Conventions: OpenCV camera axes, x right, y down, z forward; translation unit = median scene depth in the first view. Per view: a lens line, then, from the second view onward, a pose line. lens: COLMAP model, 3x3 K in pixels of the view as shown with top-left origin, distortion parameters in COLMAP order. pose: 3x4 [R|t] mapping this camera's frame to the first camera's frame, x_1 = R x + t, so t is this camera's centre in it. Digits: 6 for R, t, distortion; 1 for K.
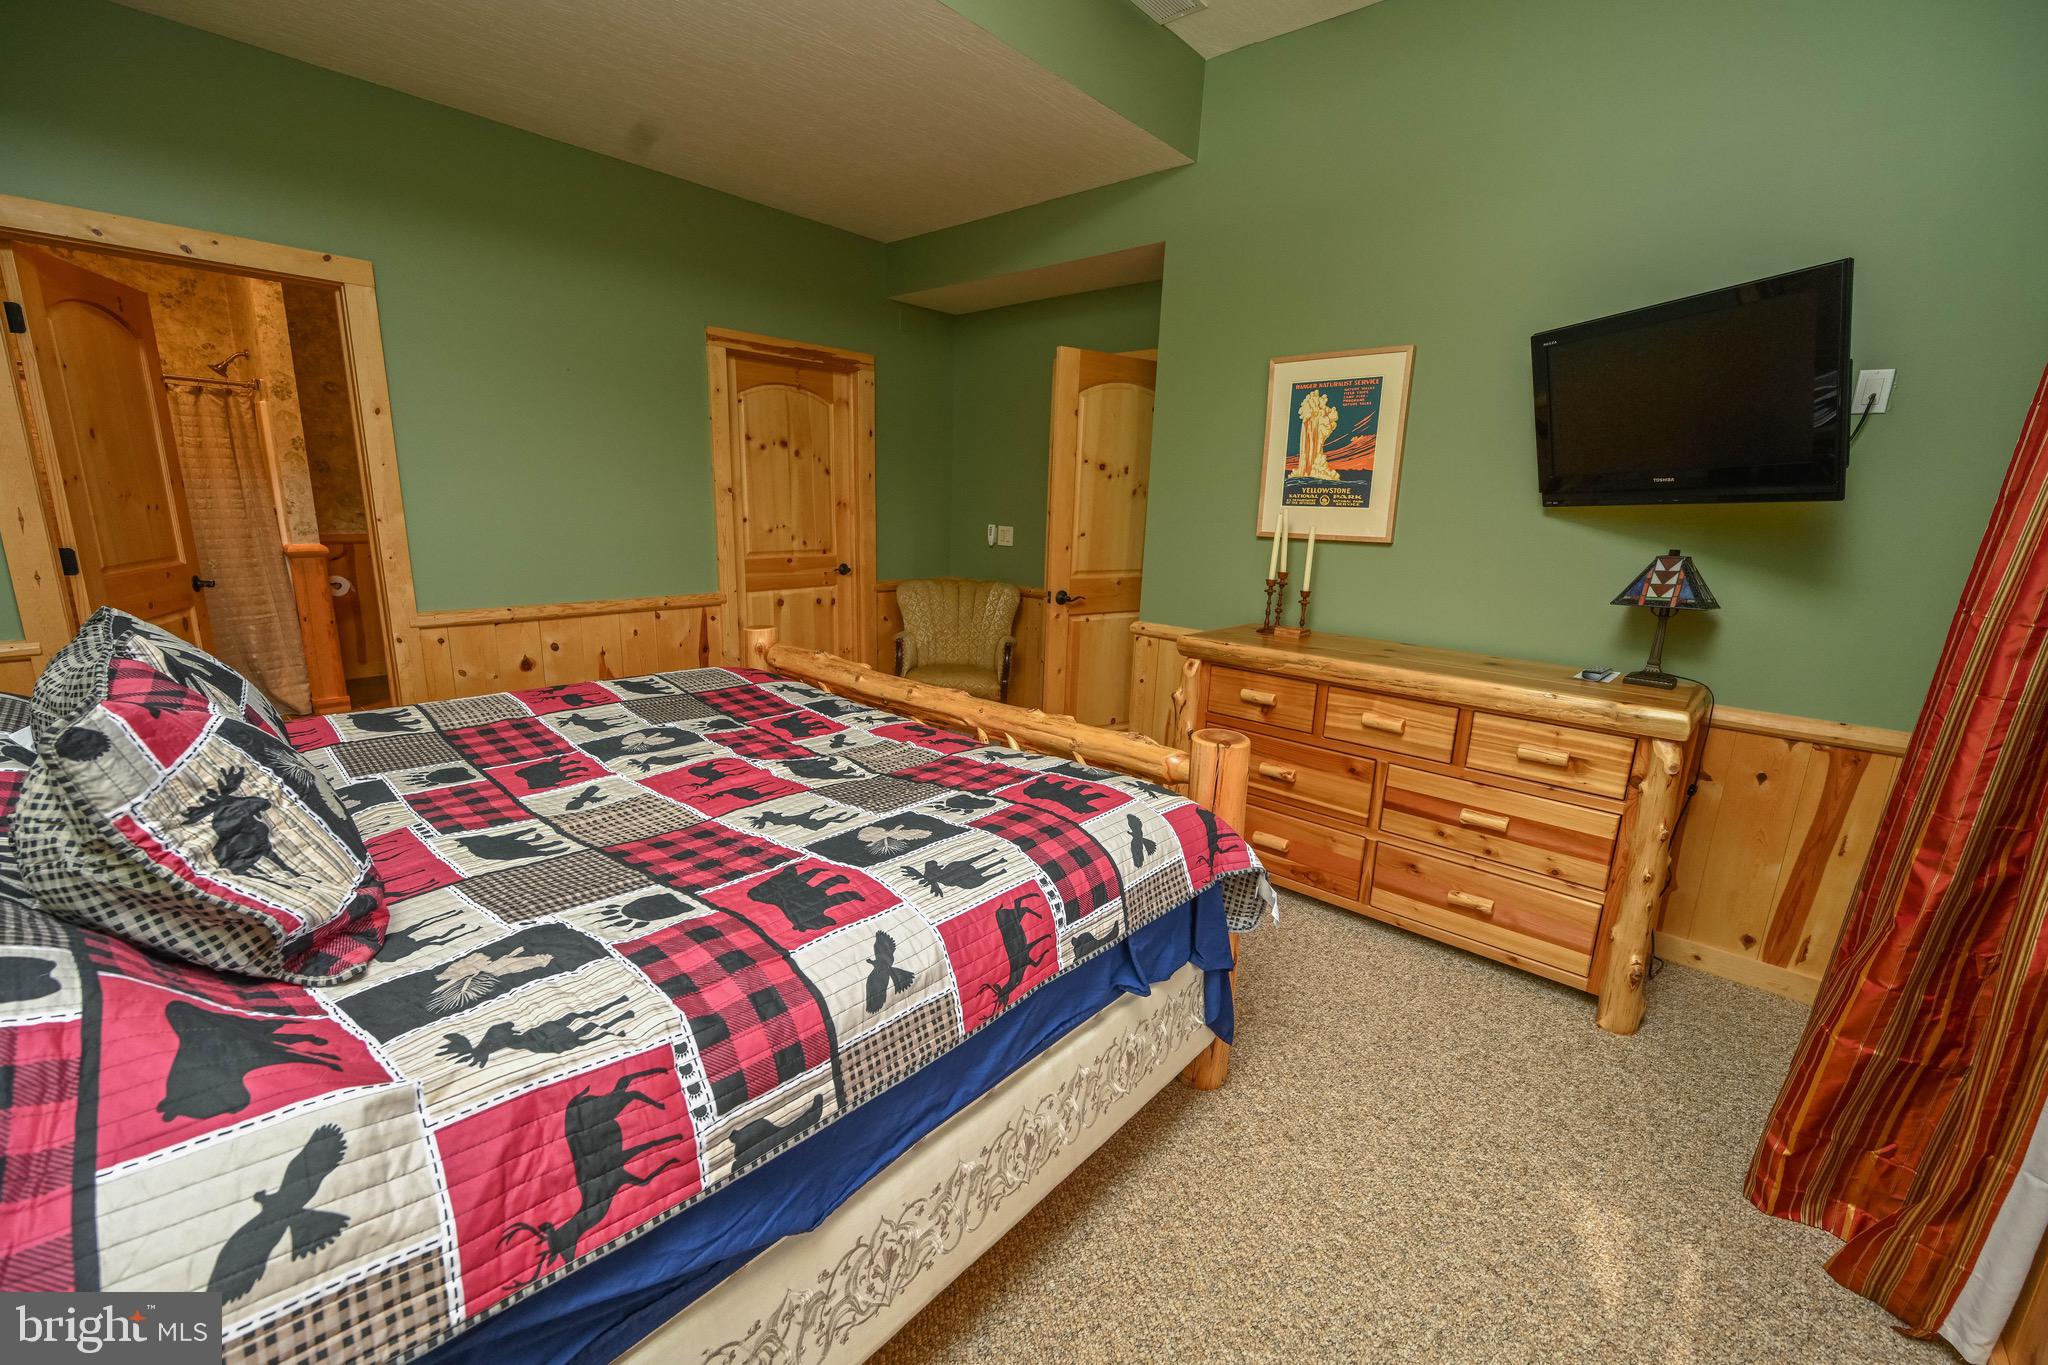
lens RADIAL K [[804.7, 0, 1019.6], [0, 804.7, 695.2], [0, 0, 1]] dist [-0.001900, 0.000569]
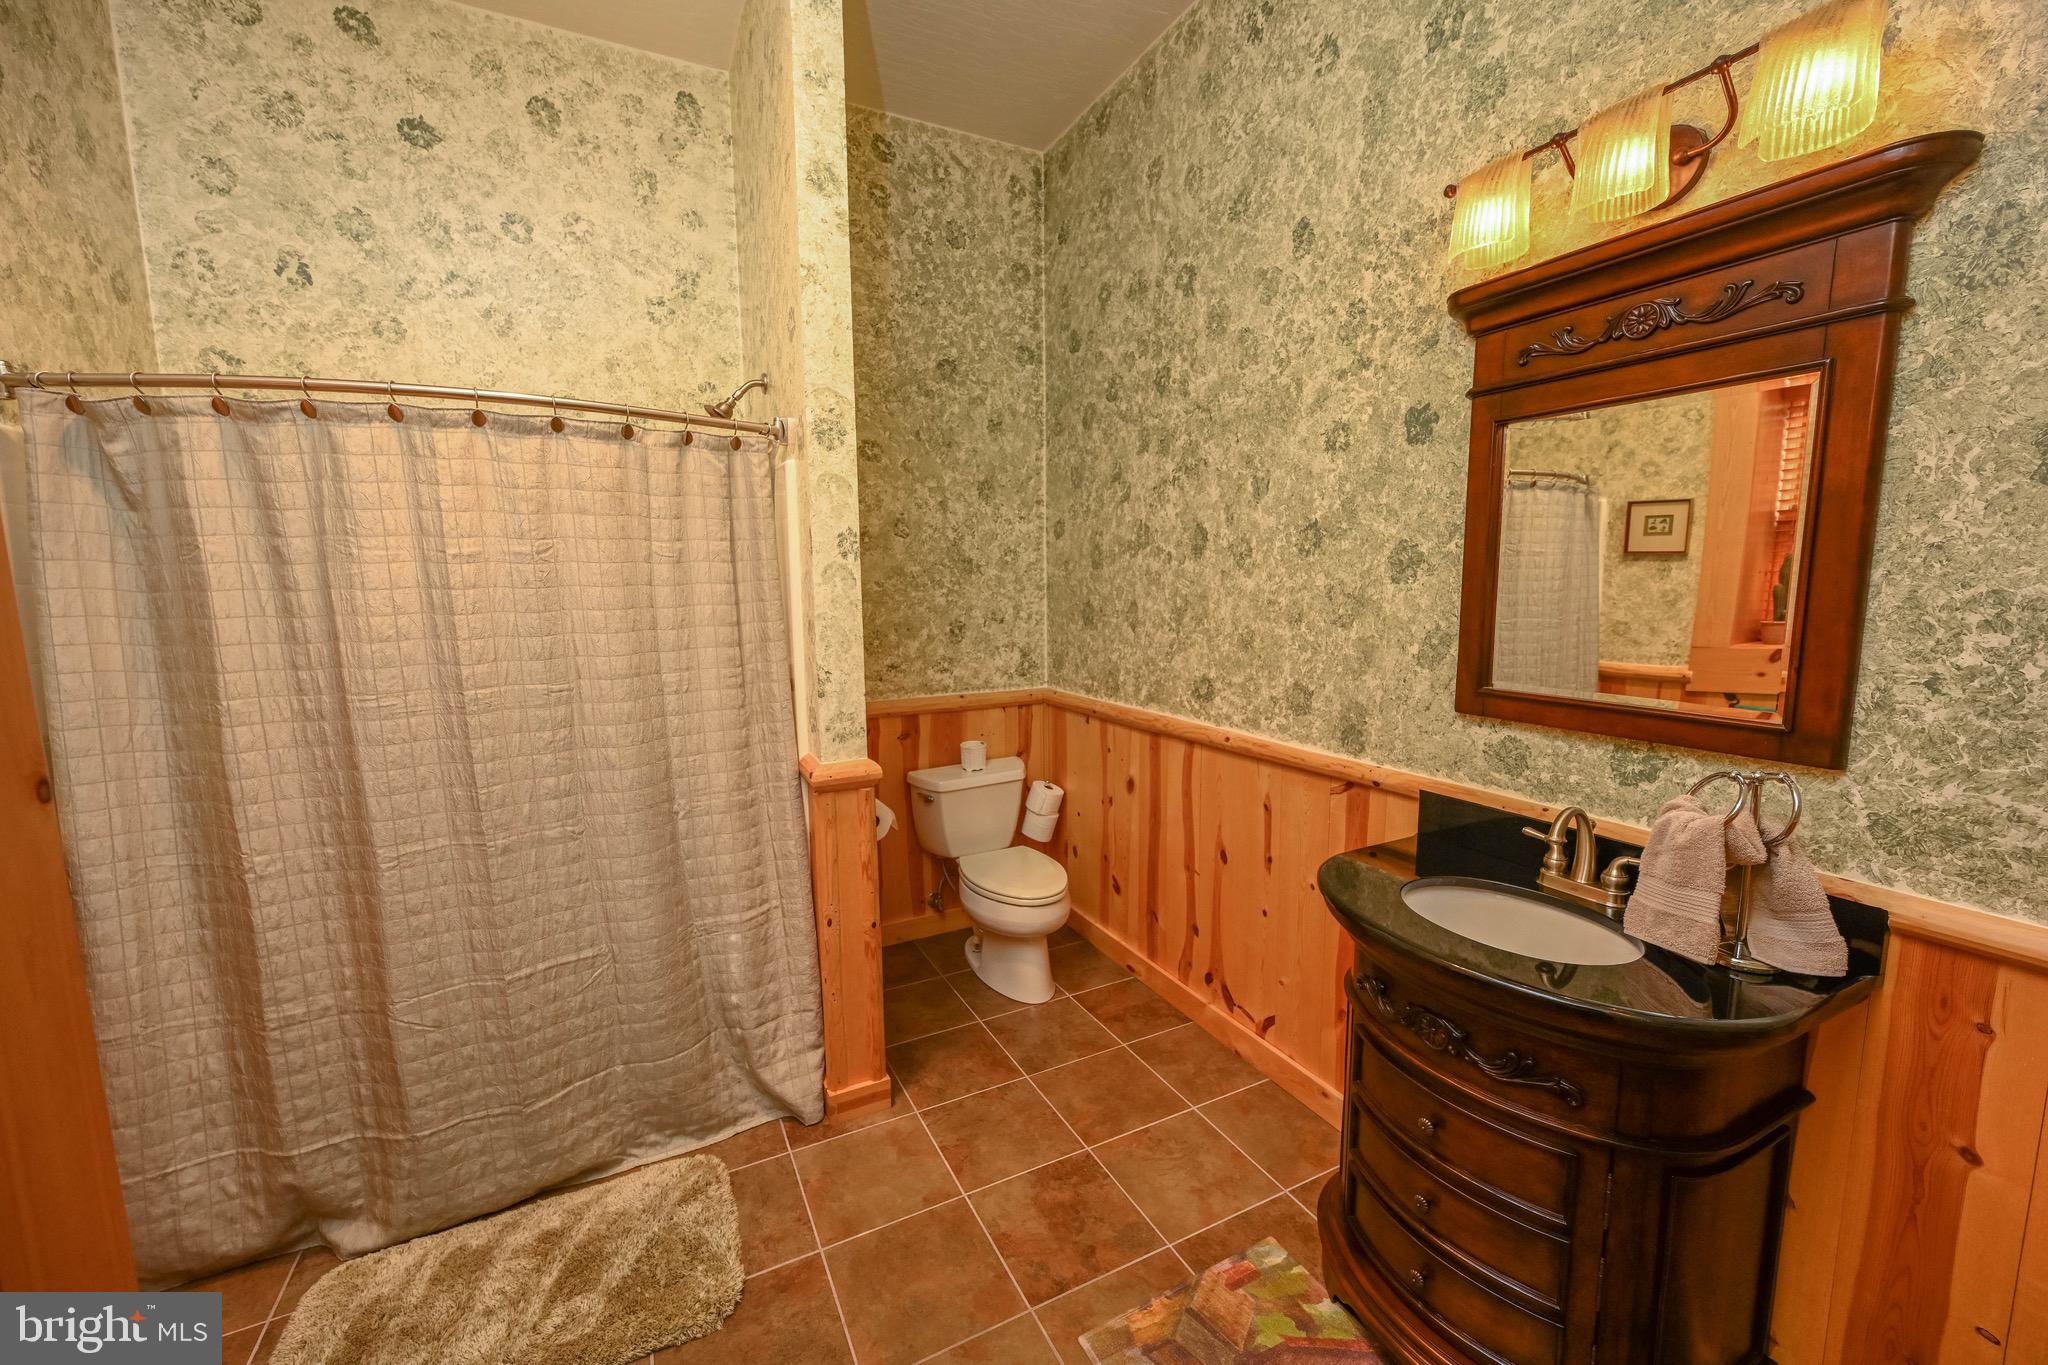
lens RADIAL K [[804.7, 0, 1029.9], [0, 804.7, 688.4], [0, 0, 1]] dist [-0.001900, 0.000569]
pose [[0.928535, -0.002891, -0.371234, -0.591409], [-0.036099, 0.994528, -0.098037, -0.177907], [0.369486, 0.104432, 0.923350, 0.585583]]
